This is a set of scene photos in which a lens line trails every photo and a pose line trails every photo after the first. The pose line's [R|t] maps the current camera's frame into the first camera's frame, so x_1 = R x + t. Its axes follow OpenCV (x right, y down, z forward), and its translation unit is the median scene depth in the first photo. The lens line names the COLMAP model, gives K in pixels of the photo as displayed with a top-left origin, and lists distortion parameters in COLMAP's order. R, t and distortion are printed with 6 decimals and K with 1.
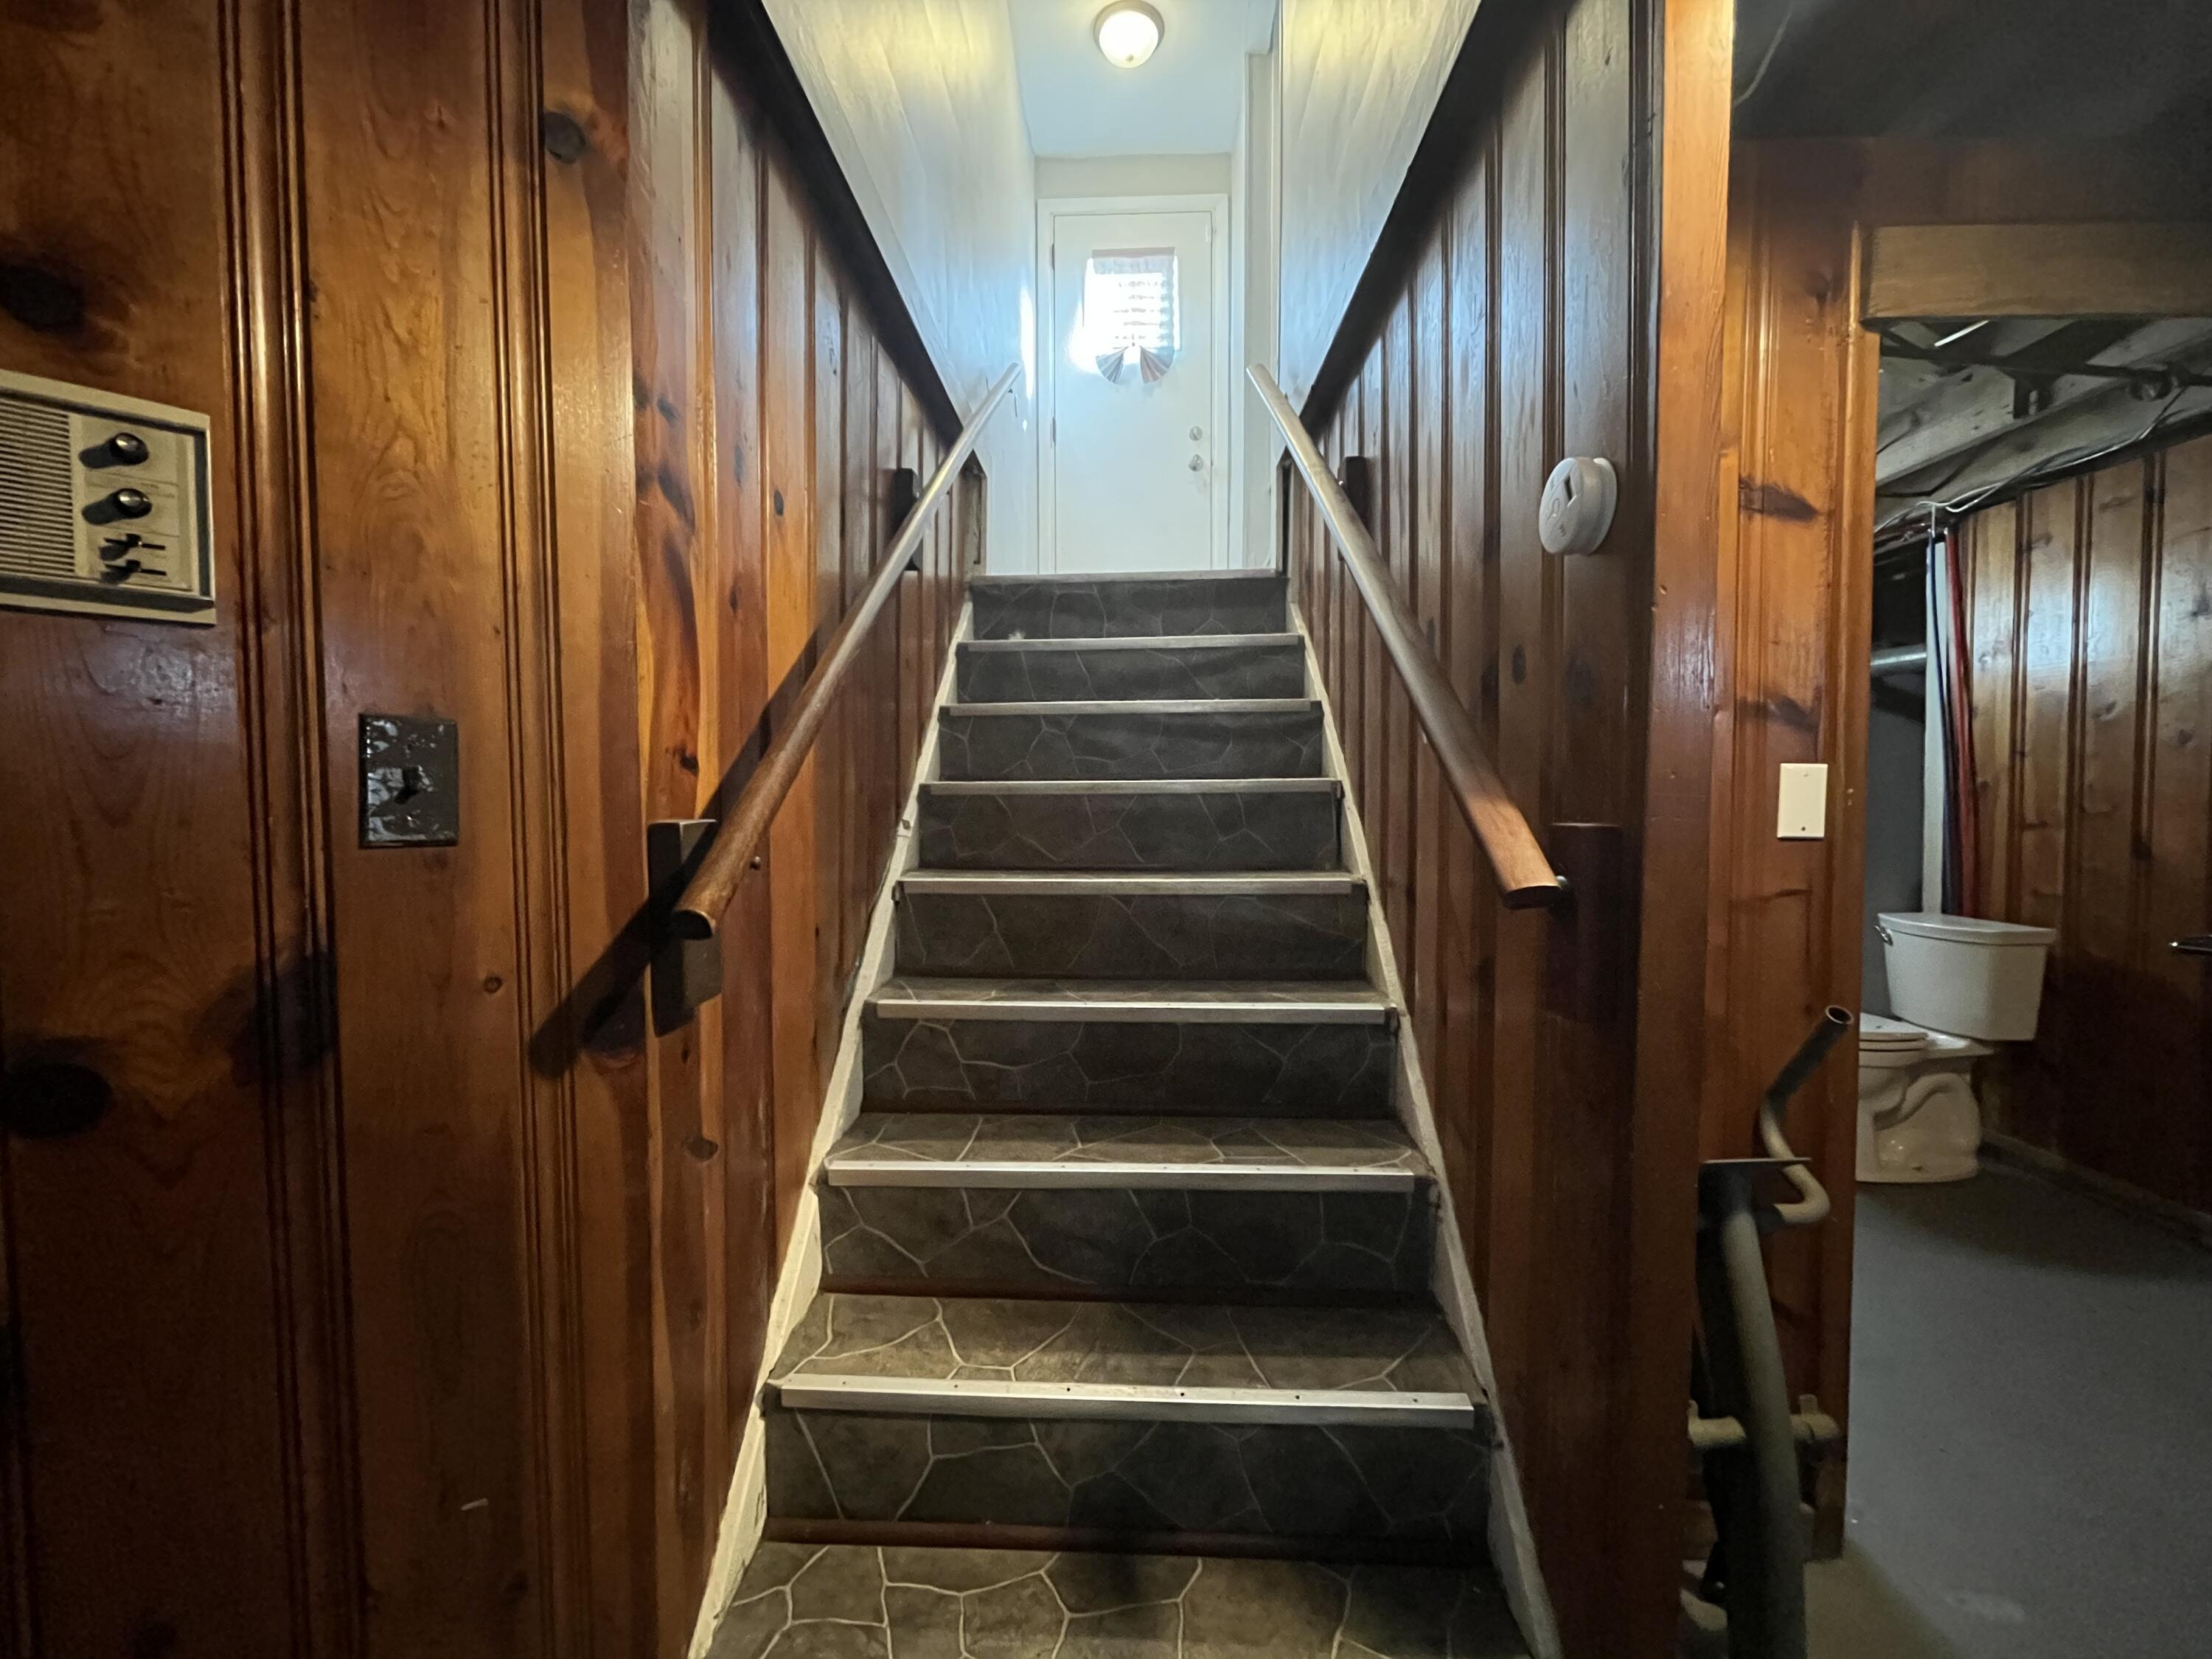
lens RADIAL K [[895.9, 0, 1103.8], [0, 895.9, 824.2], [0, 0, 1]] dist [-0.001980, 0.000186]
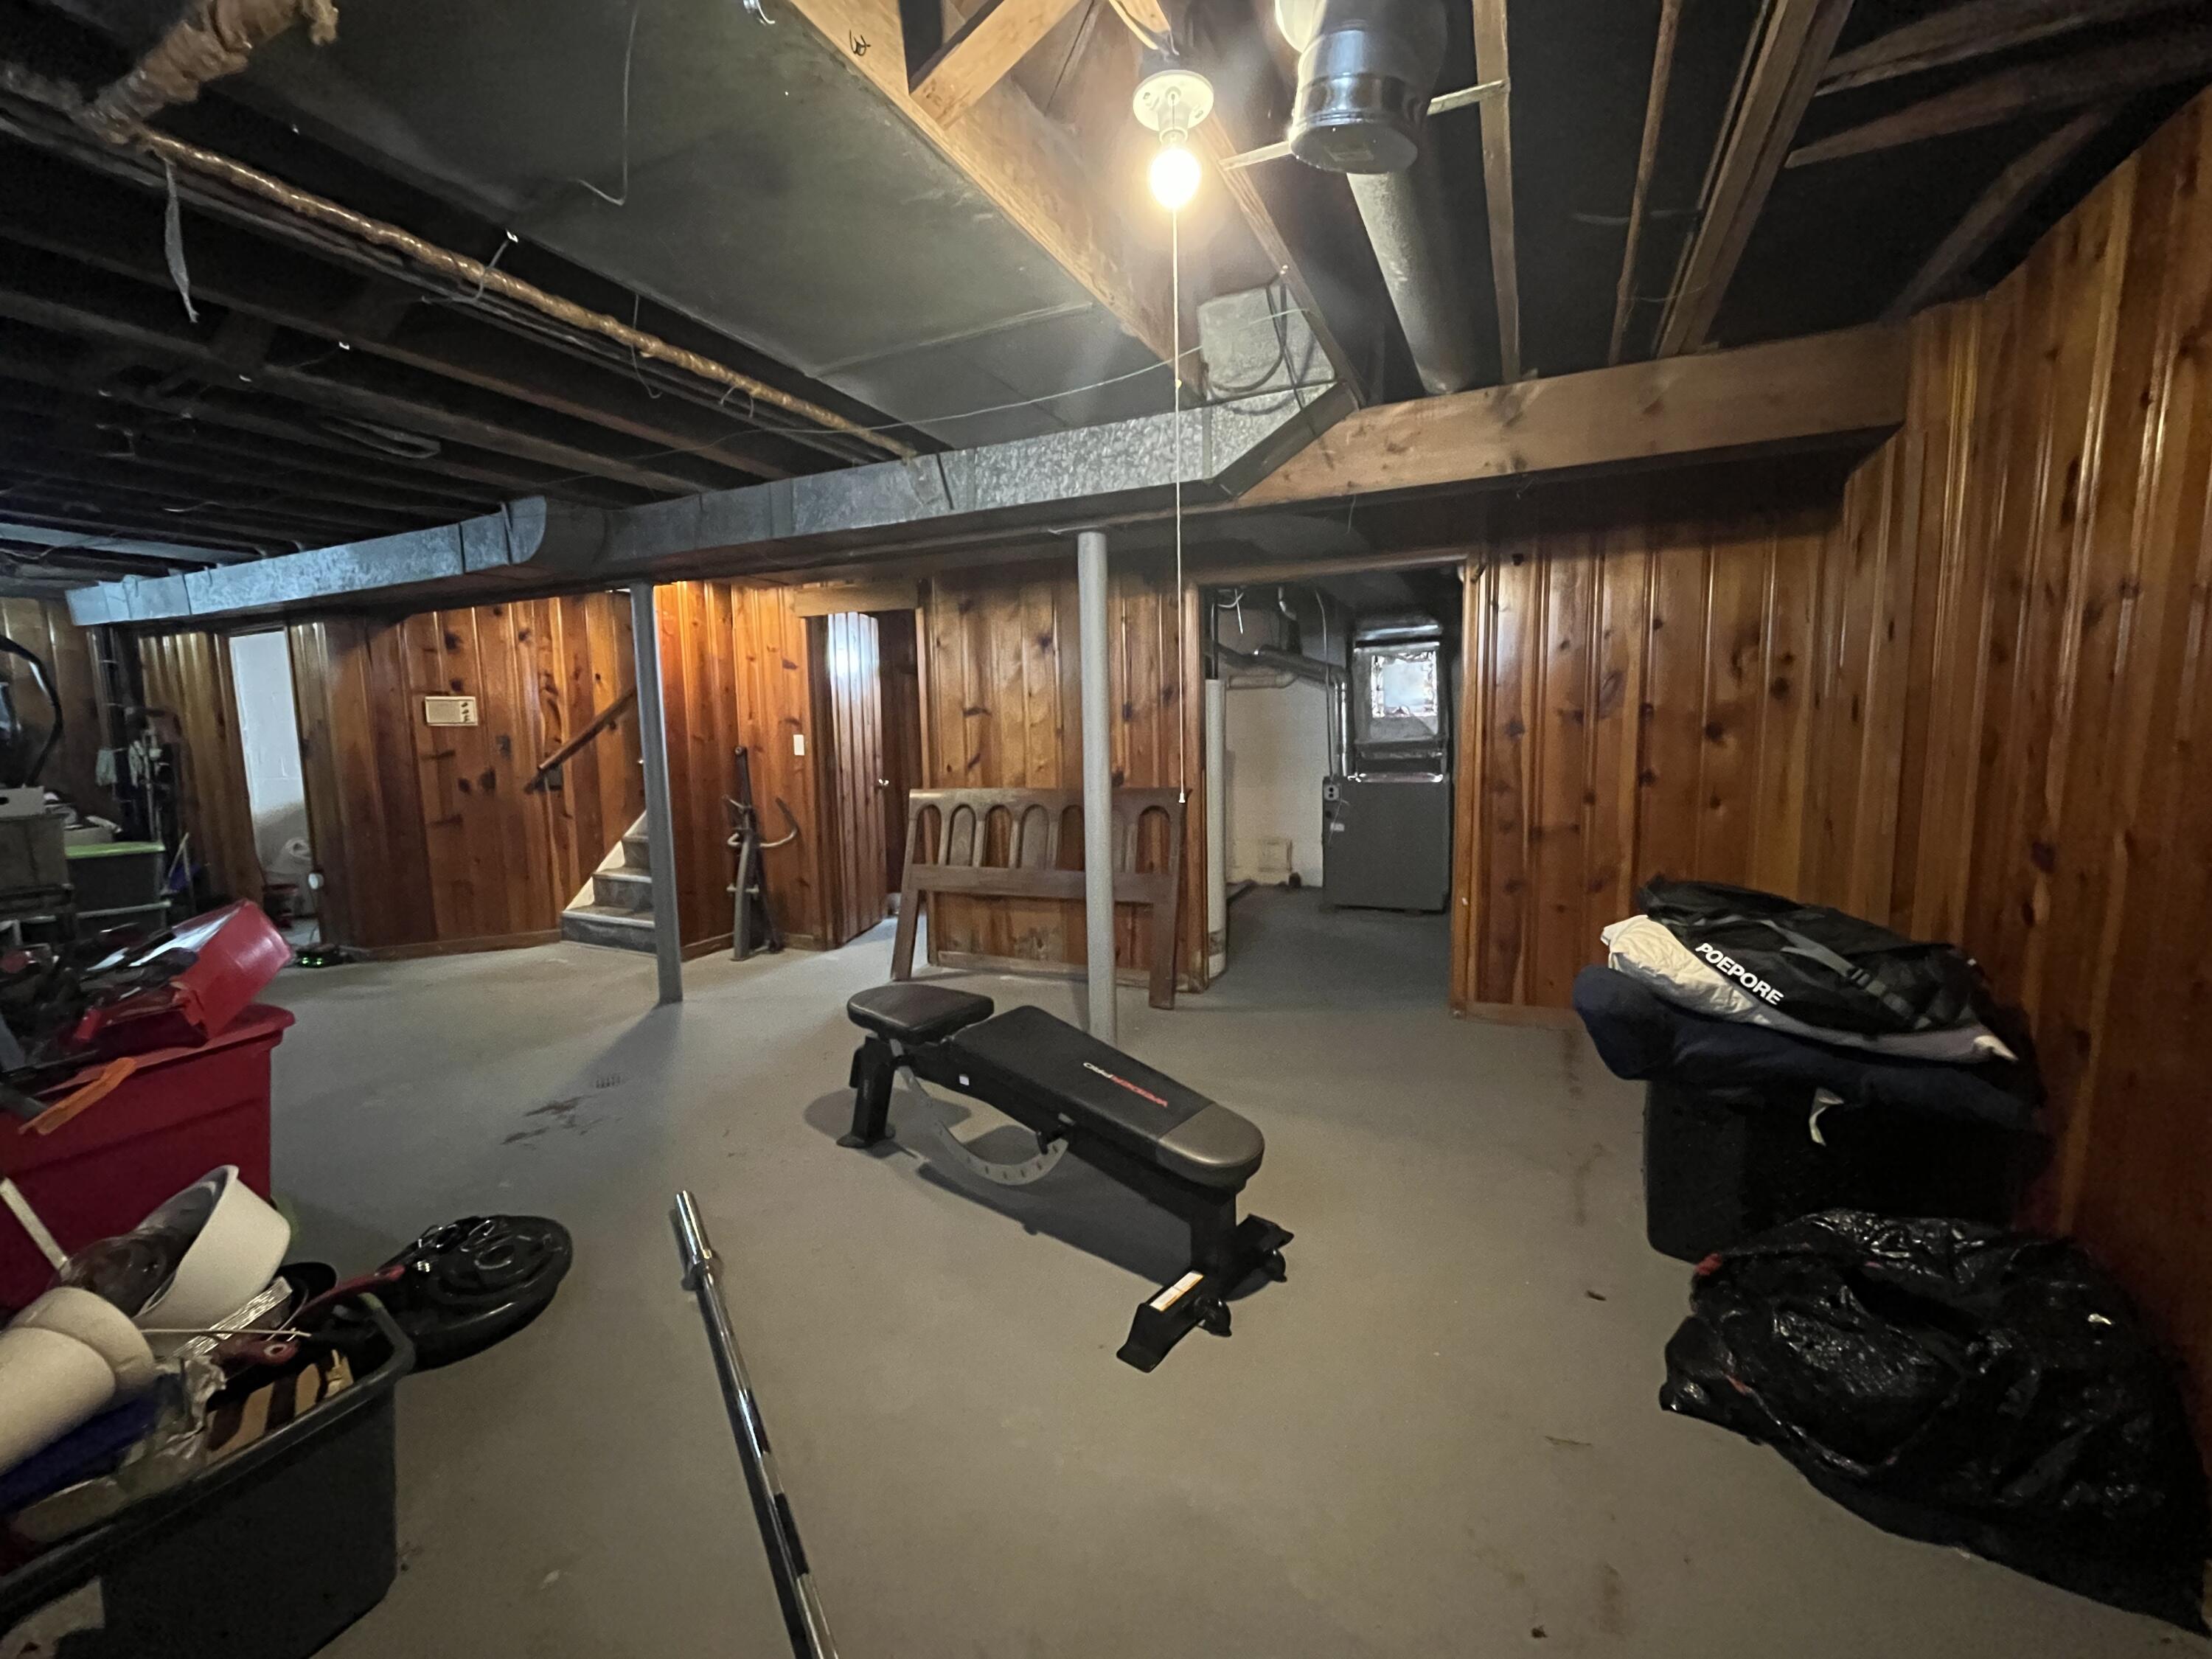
lens RADIAL K [[895.9, 0, 1108.2], [0, 895.9, 829.8], [0, 0, 1]] dist [-0.001980, 0.000186]
pose [[0.920355, 0.030132, -0.389921, 5.246764], [0.001578, 0.996733, 0.080749, 0.038387], [0.391080, -0.074933, 0.917301, -2.971333]]
